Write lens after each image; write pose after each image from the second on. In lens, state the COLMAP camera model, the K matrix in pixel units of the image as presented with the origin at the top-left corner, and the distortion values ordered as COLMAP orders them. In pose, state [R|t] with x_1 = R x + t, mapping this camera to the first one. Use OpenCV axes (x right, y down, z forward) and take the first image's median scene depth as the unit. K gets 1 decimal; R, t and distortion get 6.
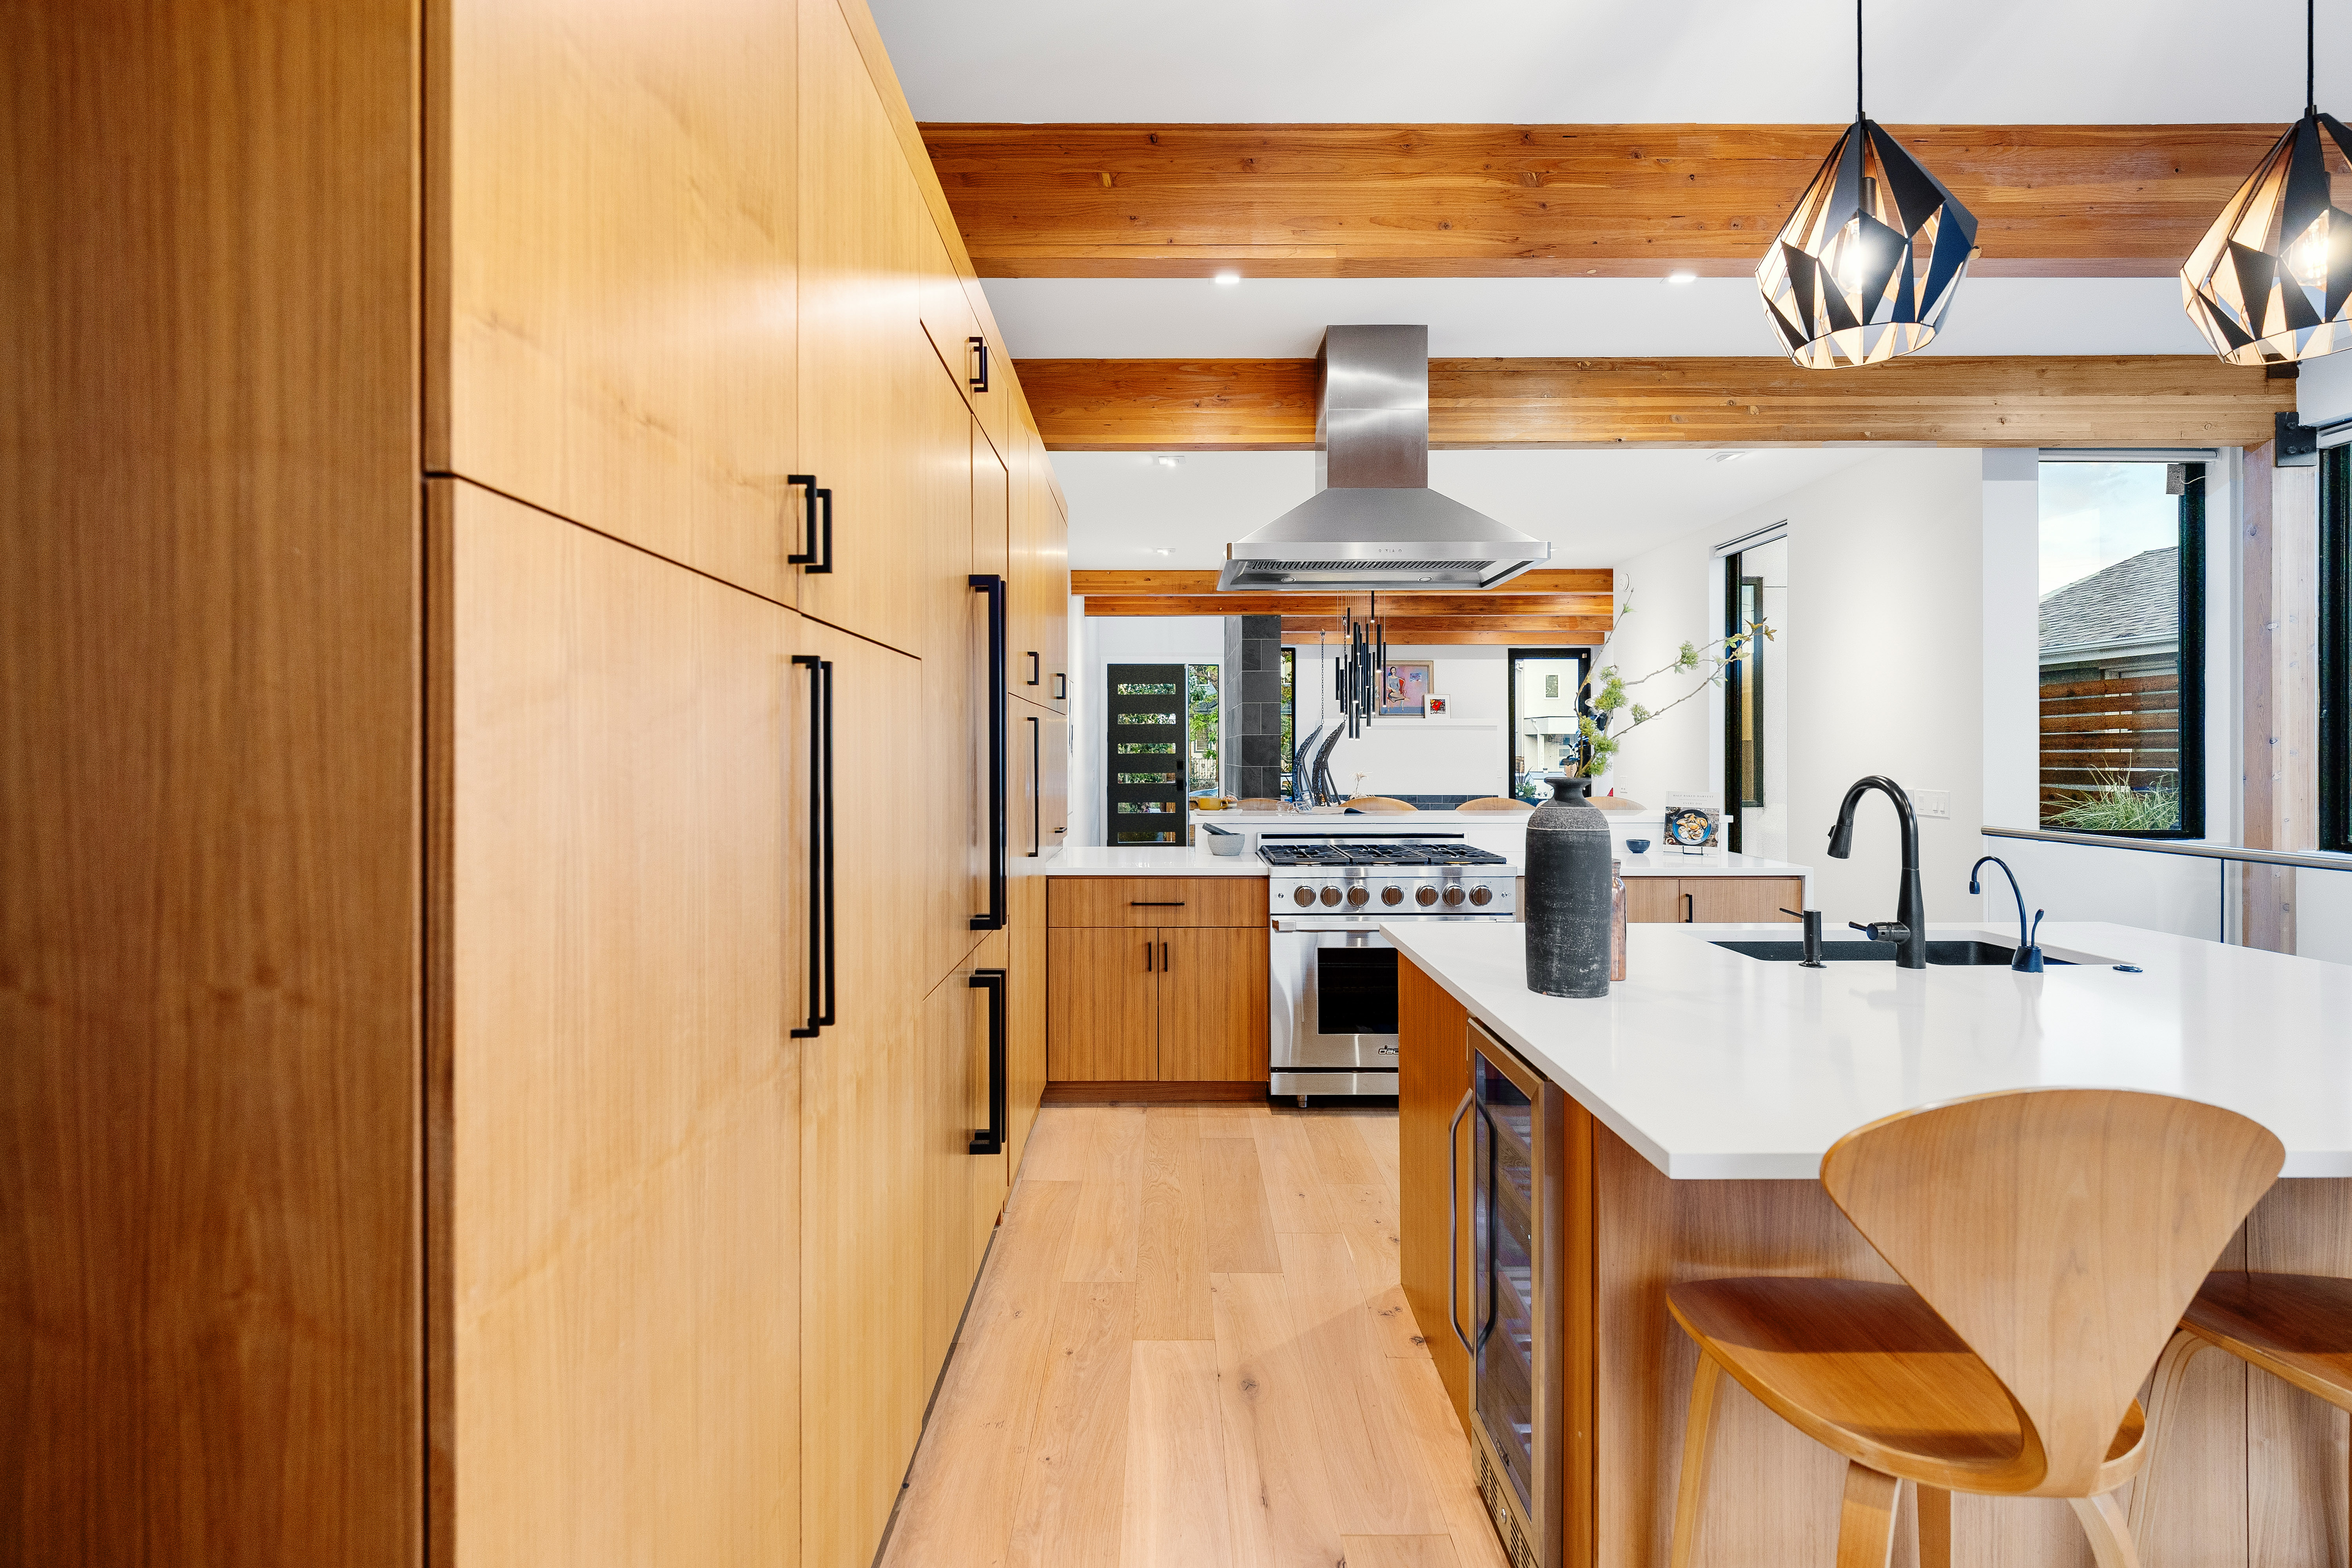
lens RADIAL K [[1068.5, 0, 1174.6], [0, 1068.5, 753.6], [0, 0, 1]] dist [-0.001950, -0.000676]
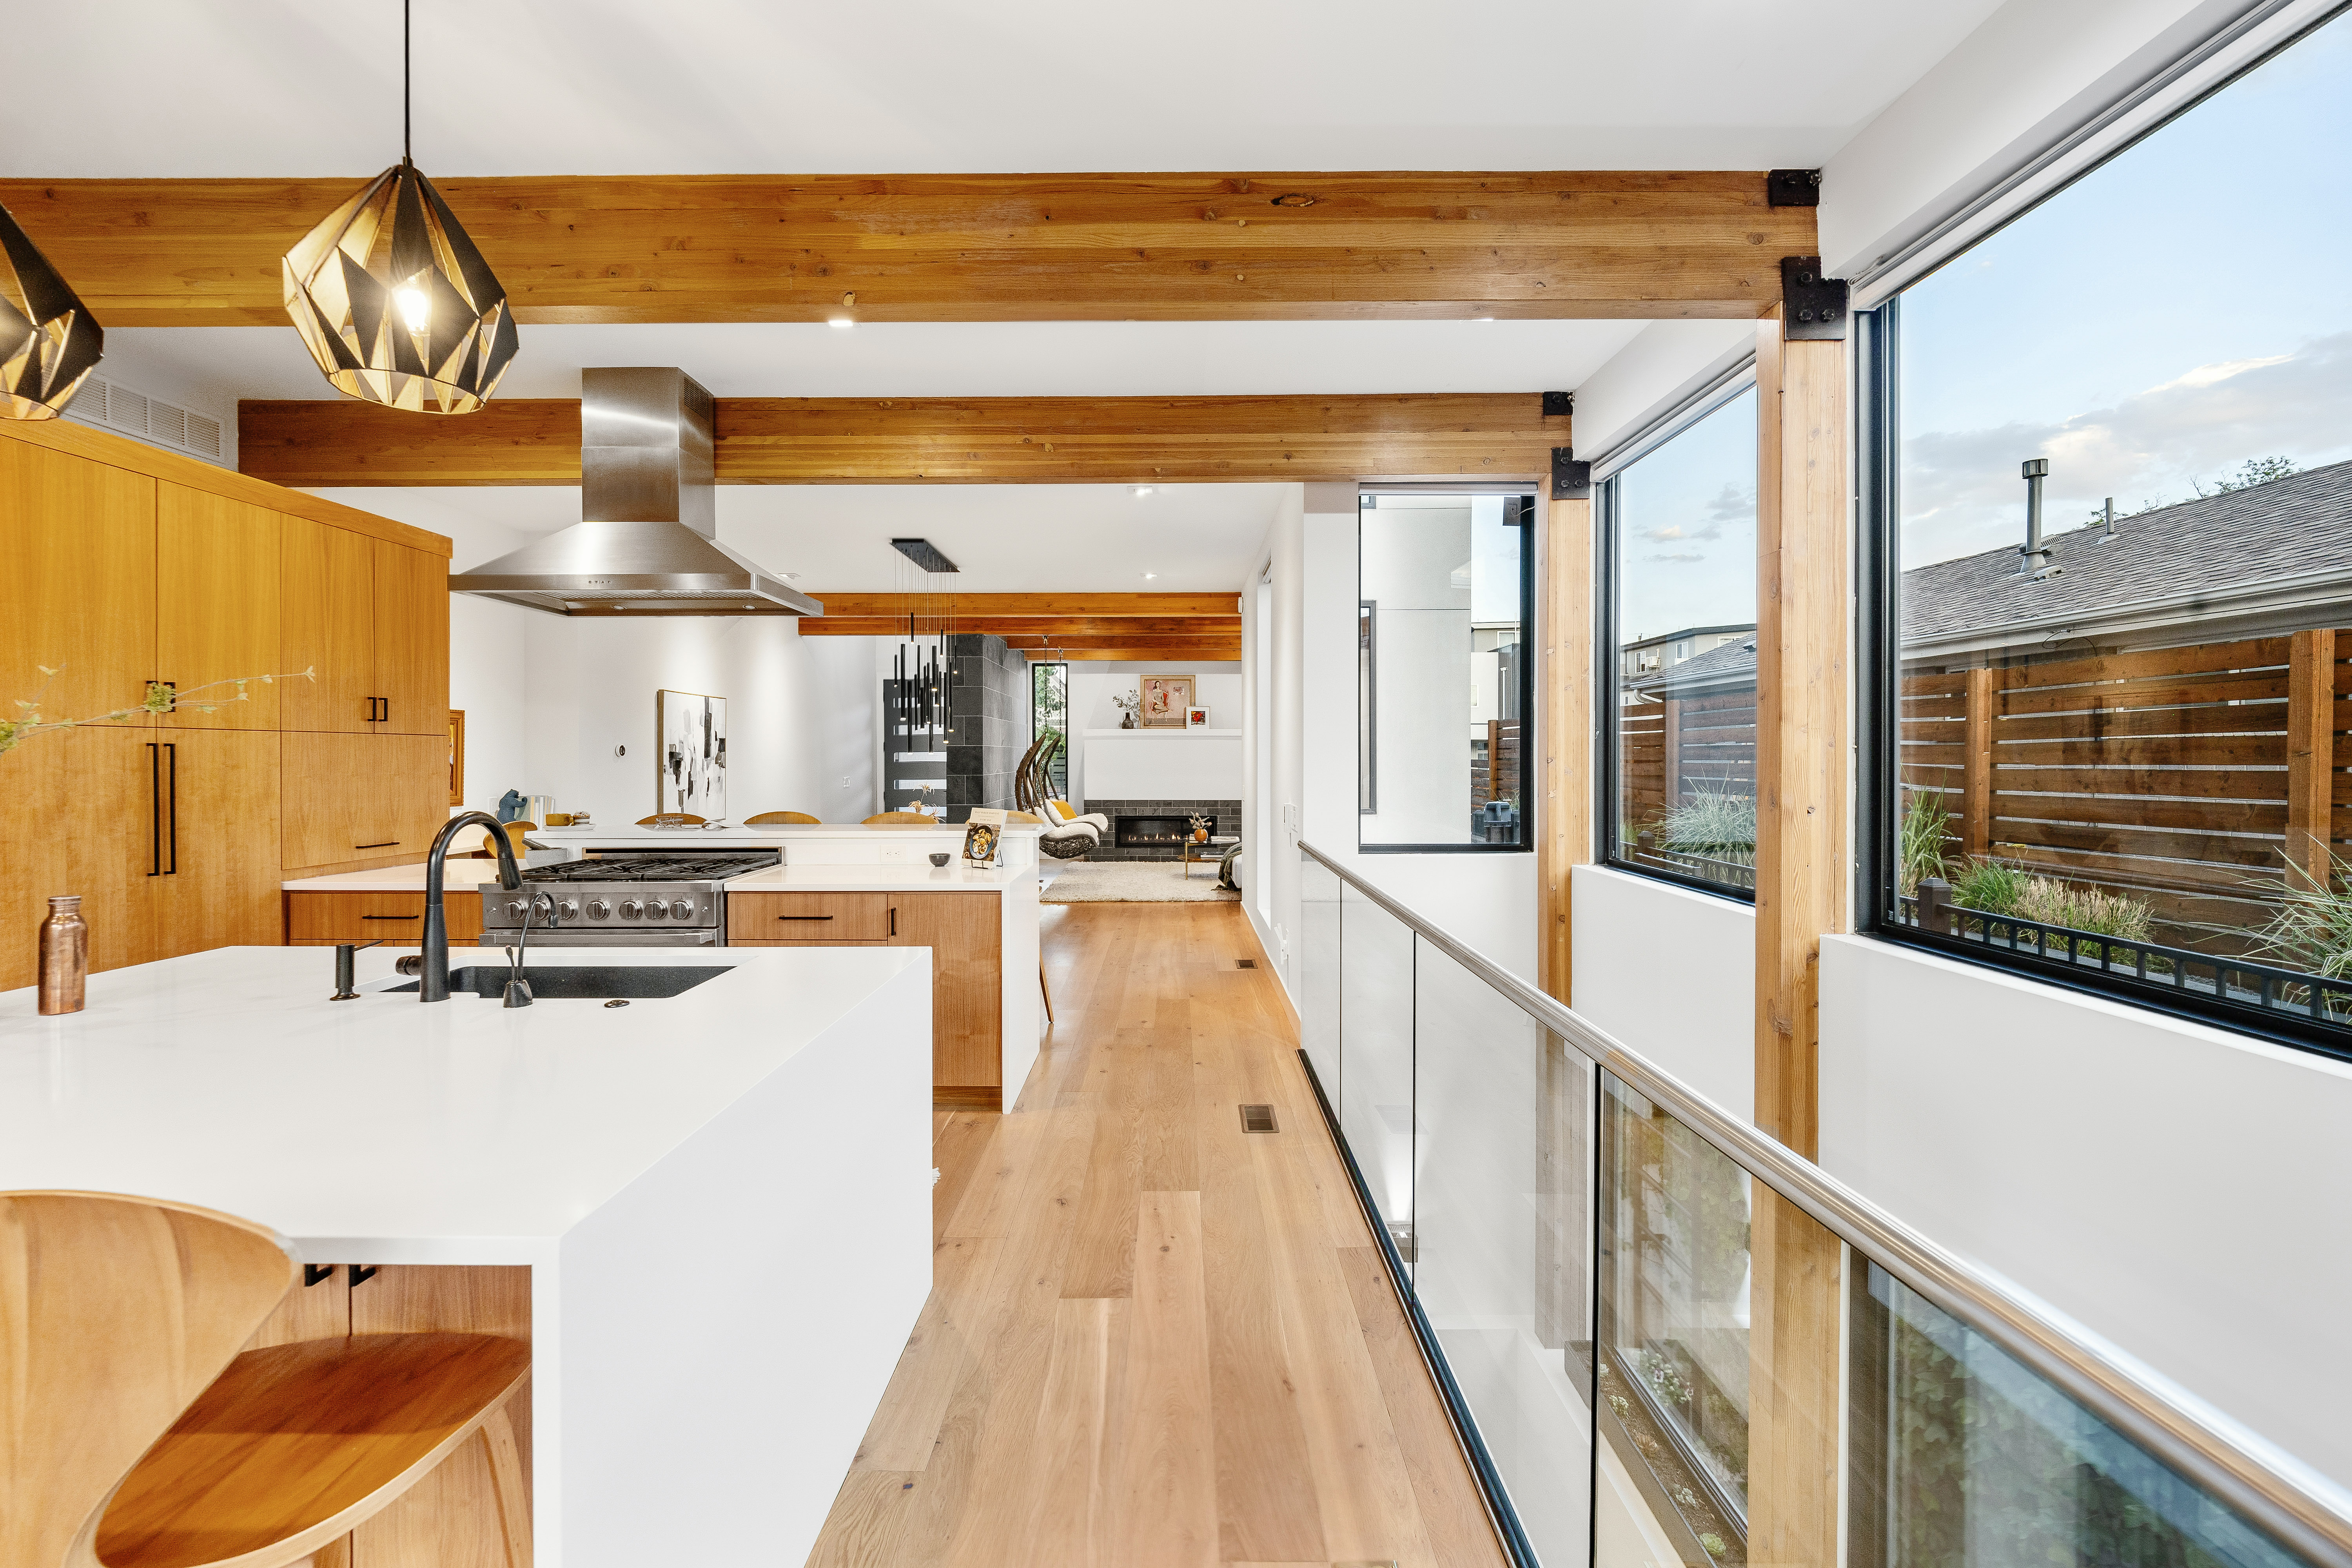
lens RADIAL K [[977.4, 0, 1174.0], [0, 977.4, 759.5], [0, 0, 1]] dist [-0.001789, -0.001012]
pose [[0.999977, 0.000361, -0.006706, 0.672950], [-0.000338, 0.999994, 0.003468, -0.016495], [0.006708, -0.003466, 0.999971, 0.033614]]
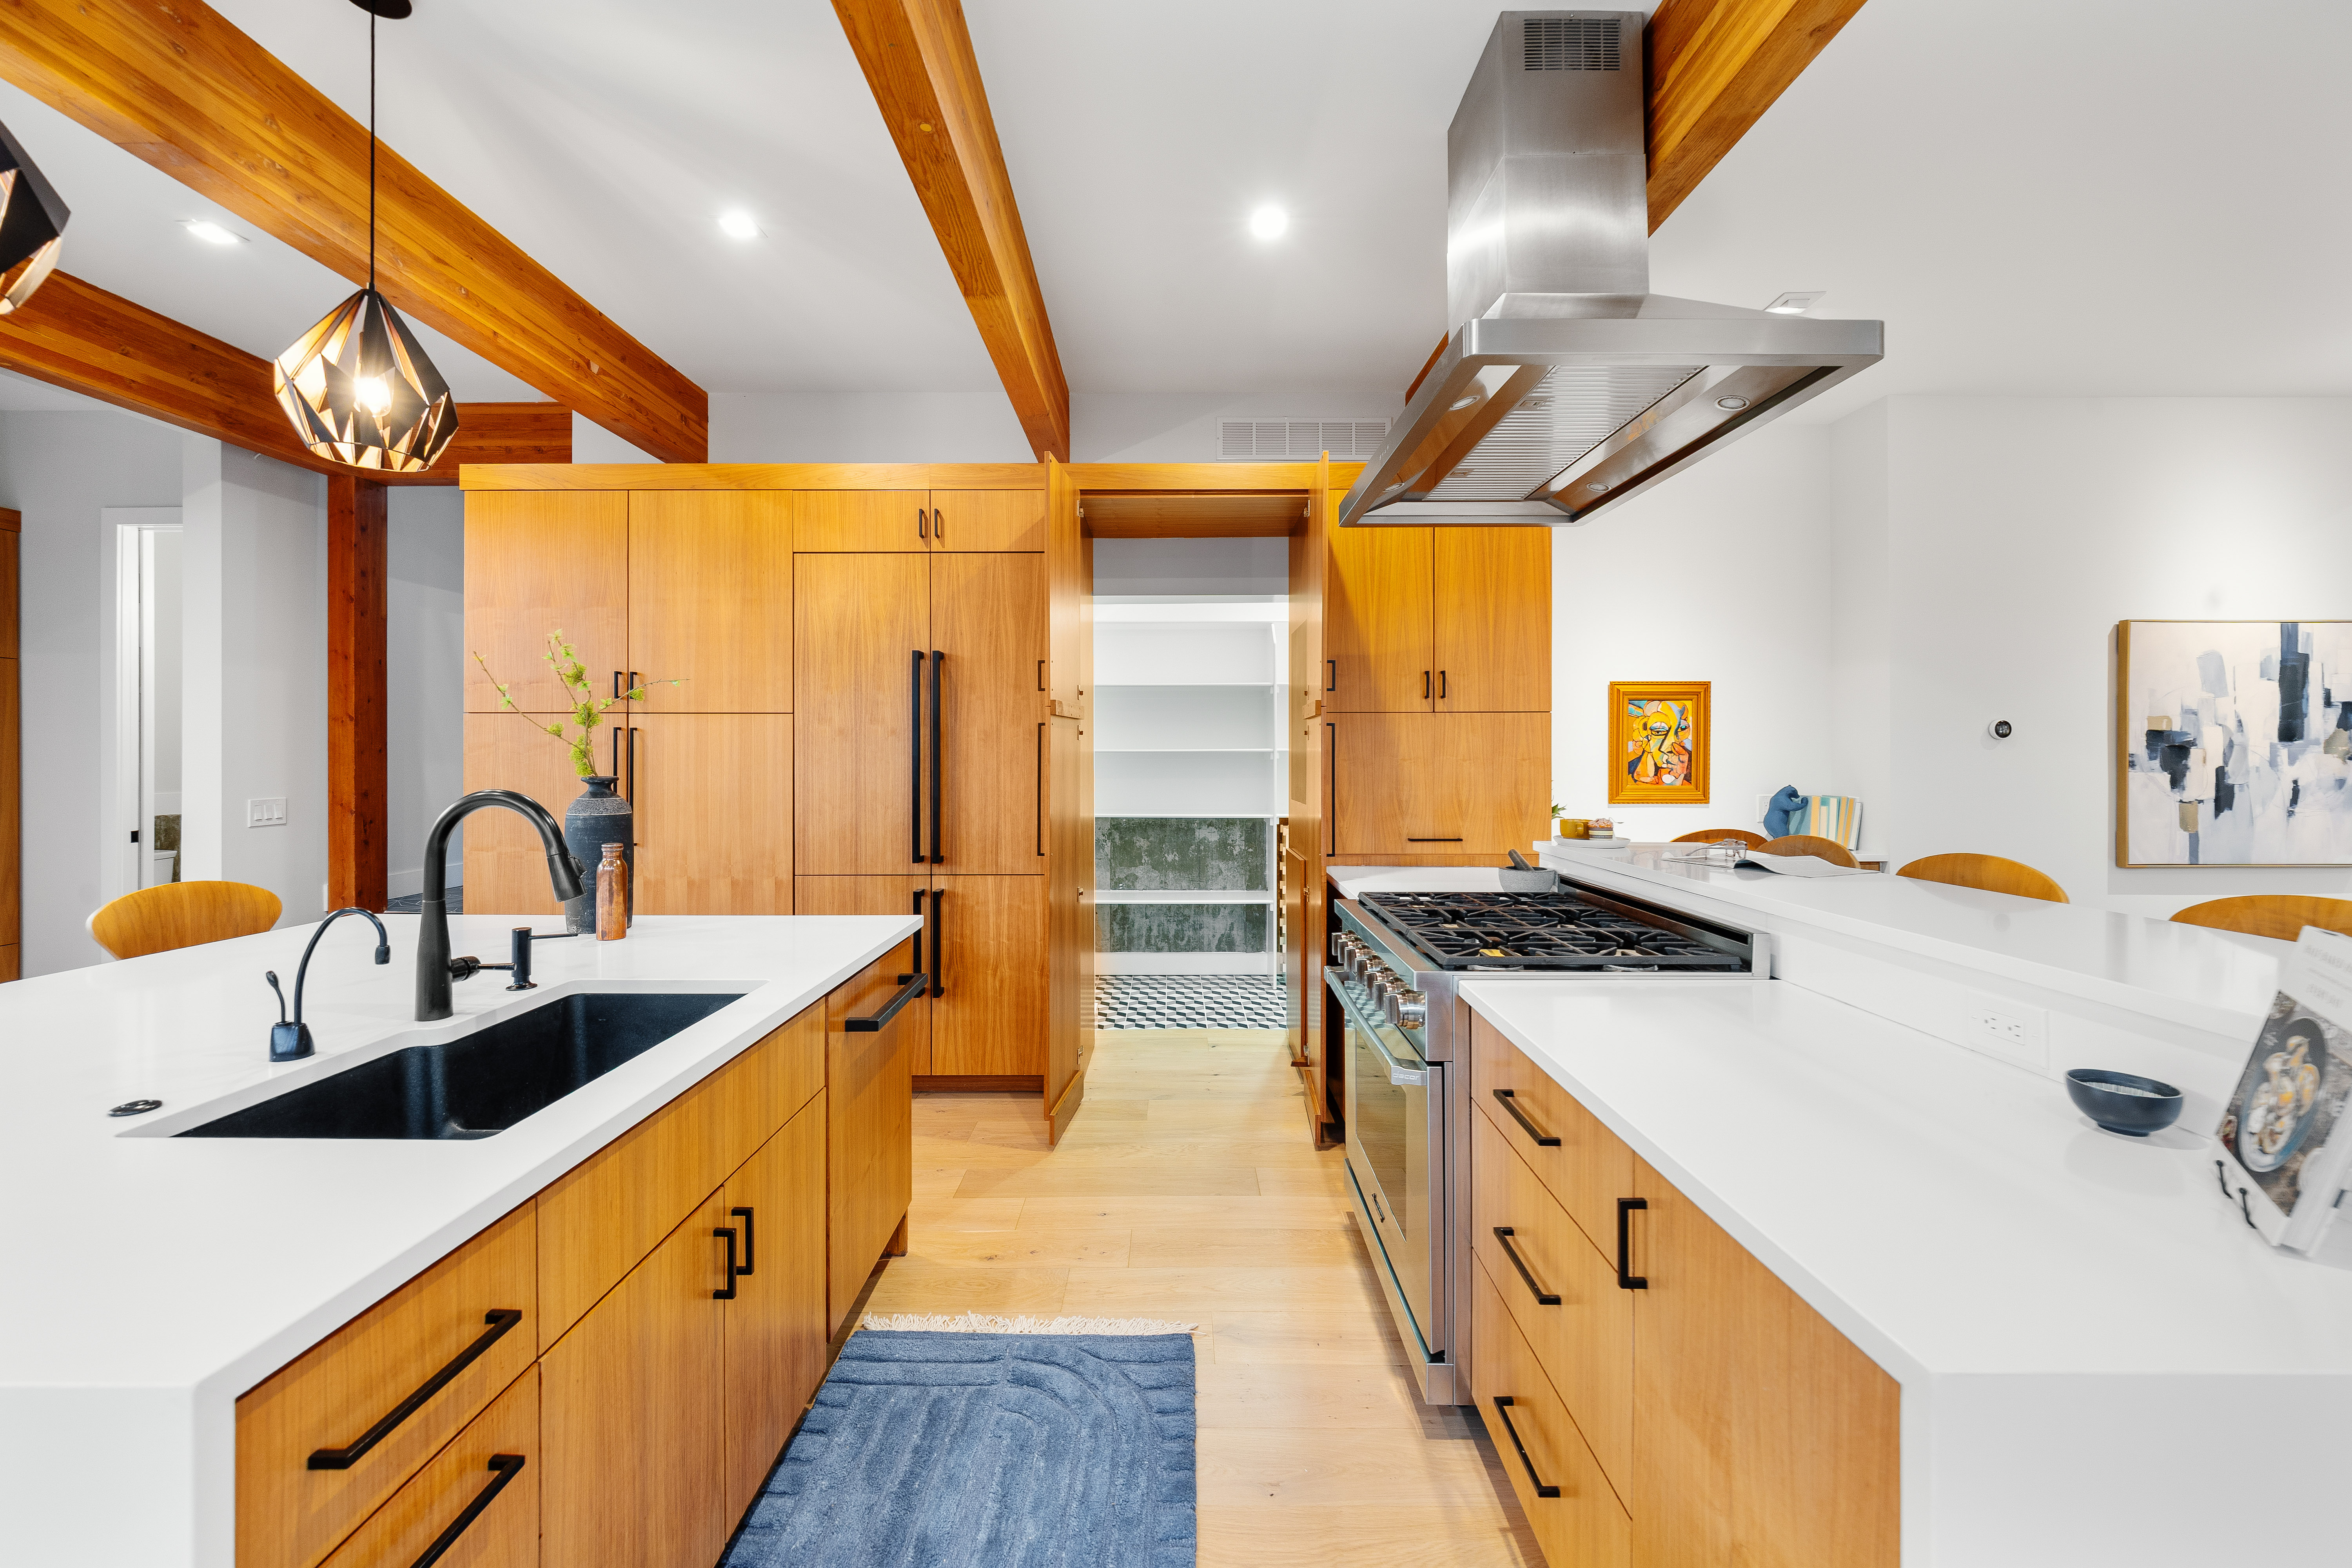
lens RADIAL K [[905.4, 0, 1173.4], [0, 905.4, 761.3], [0, 0, 1]] dist [-0.002716, -0.000686]
pose [[-0.001571, 0.005550, -0.999983, 0.666602], [-0.001723, 0.999983, 0.005553, -0.002149], [0.999997, 0.001732, -0.001562, 0.757582]]
